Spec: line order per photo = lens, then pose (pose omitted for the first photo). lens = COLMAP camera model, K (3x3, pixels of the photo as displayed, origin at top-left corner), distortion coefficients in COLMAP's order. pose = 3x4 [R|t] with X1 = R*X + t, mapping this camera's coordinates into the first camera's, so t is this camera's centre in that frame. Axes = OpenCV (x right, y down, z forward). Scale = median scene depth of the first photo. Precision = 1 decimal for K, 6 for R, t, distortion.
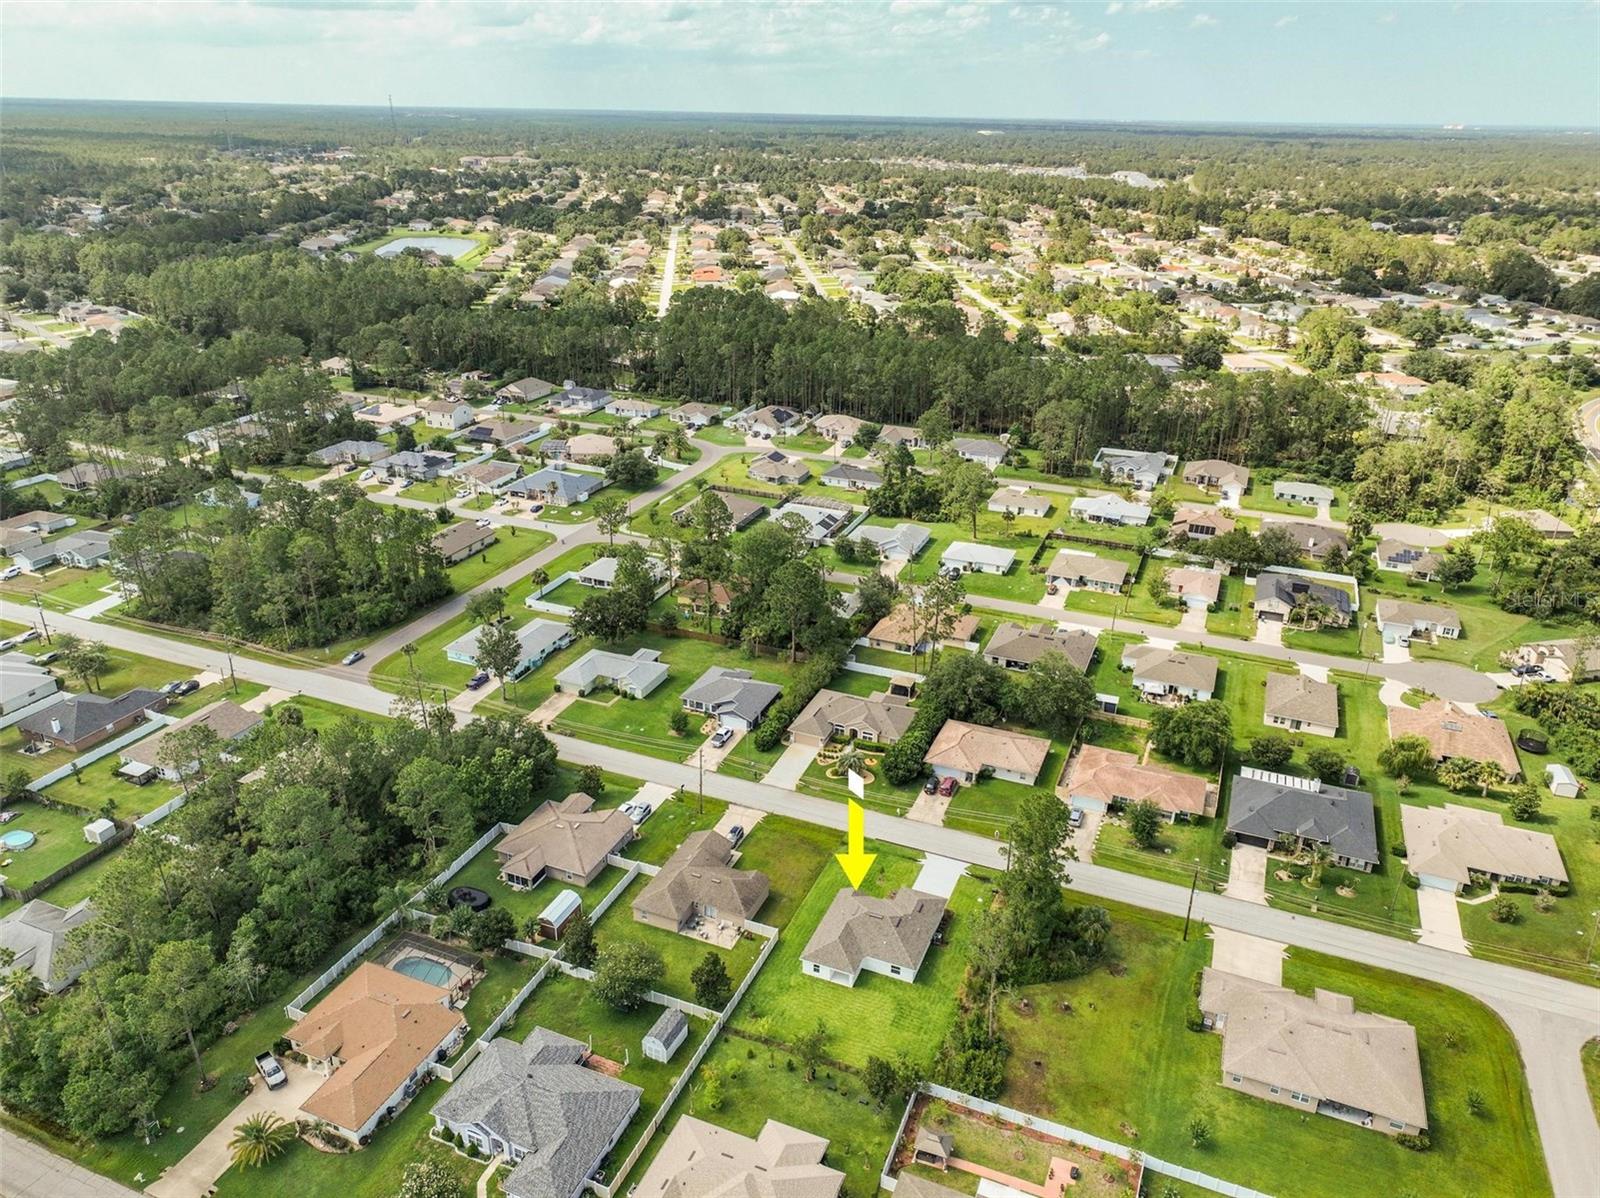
lens RADIAL K [[1124.3, 0, 800.0], [0, 1124.3, 599.0], [0, 0, 1]] dist [0.002166, 0.012103]
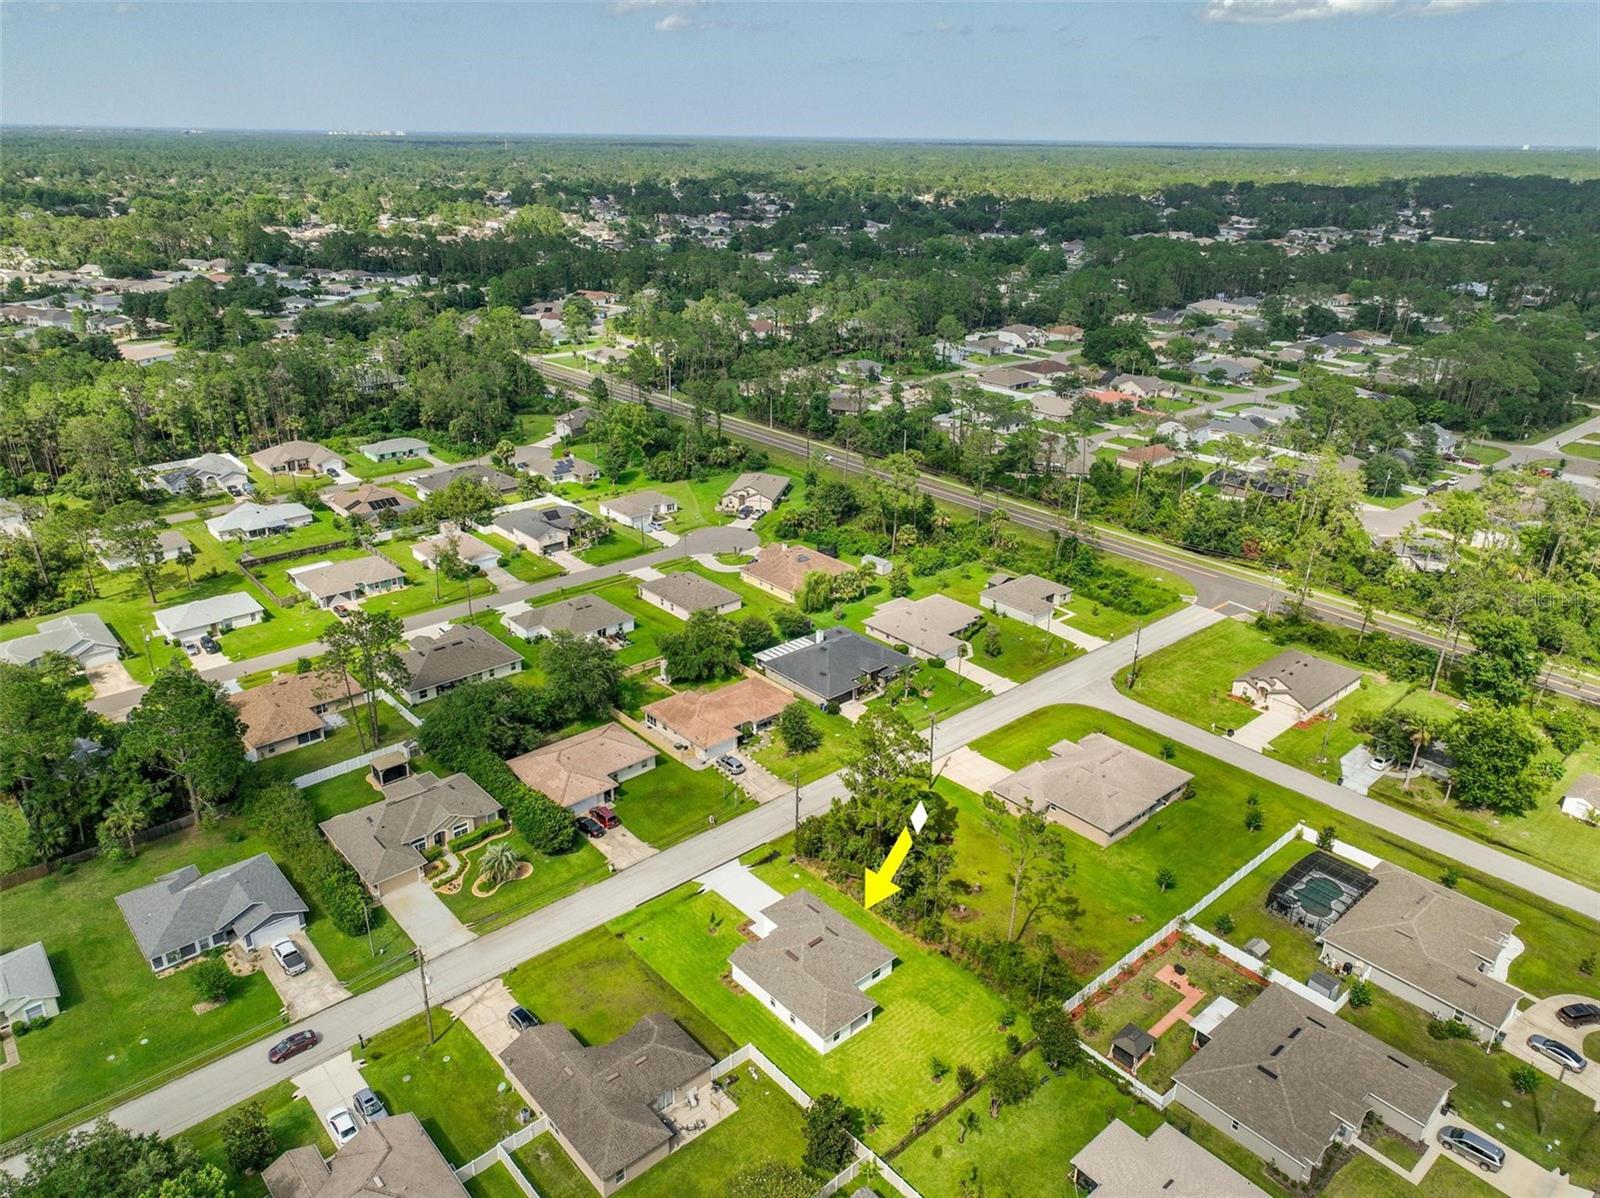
lens RADIAL K [[1124.3, 0, 800.0], [0, 1124.3, 599.0], [0, 0, 1]] dist [0.002166, 0.012103]
pose [[0.440644, -0.354939, 0.824531, -0.330298], [0.354400, 0.912685, 0.203489, -0.072062], [-0.824763, 0.202548, 0.527959, 0.338694]]
